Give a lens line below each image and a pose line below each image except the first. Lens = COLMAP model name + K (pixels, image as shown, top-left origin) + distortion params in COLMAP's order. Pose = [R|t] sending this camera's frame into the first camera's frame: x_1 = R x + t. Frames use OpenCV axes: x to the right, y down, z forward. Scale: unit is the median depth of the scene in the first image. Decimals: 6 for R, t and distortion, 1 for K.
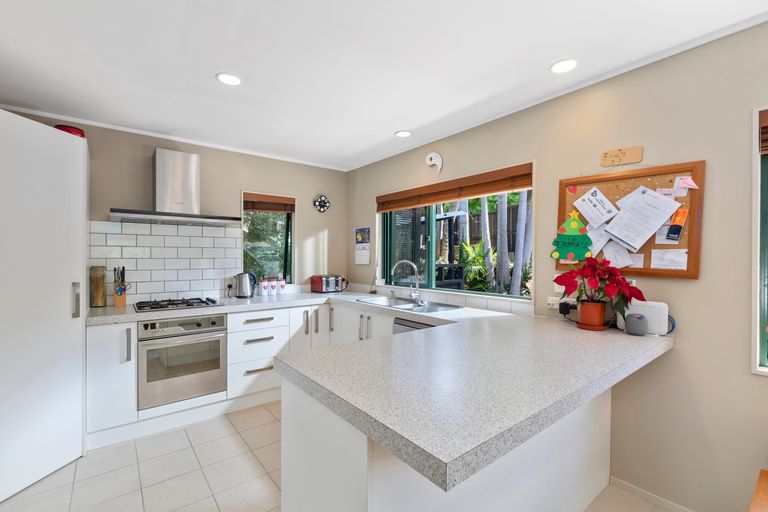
lens RADIAL K [[350.2, 0, 384.2], [0, 350.2, 256.2], [0, 0, 1]] dist [0.014397, 0.000502]
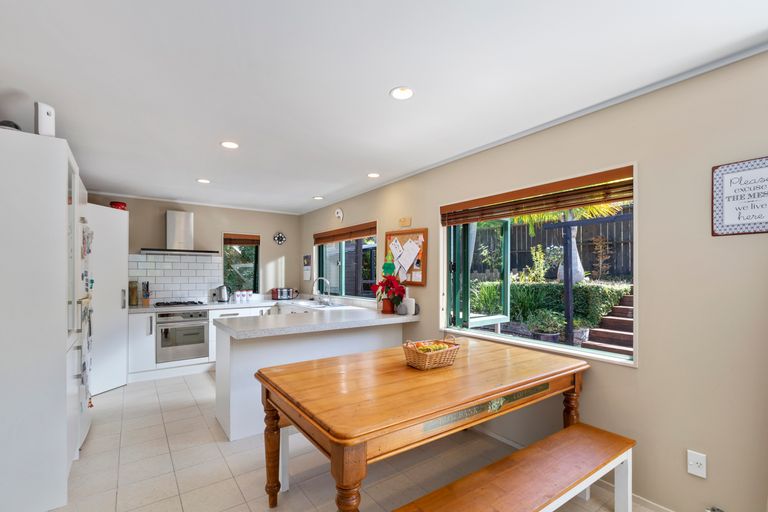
lens RADIAL K [[350.2, 0, 379.3], [0, 350.2, 272.3], [0, 0, 1]] dist [0.014397, 0.000502]
pose [[0.998831, -0.001503, -0.048325, 0.431985], [0.001214, 0.999981, -0.006018, -0.001786], [0.048333, 0.005952, 0.998814, -0.608380]]
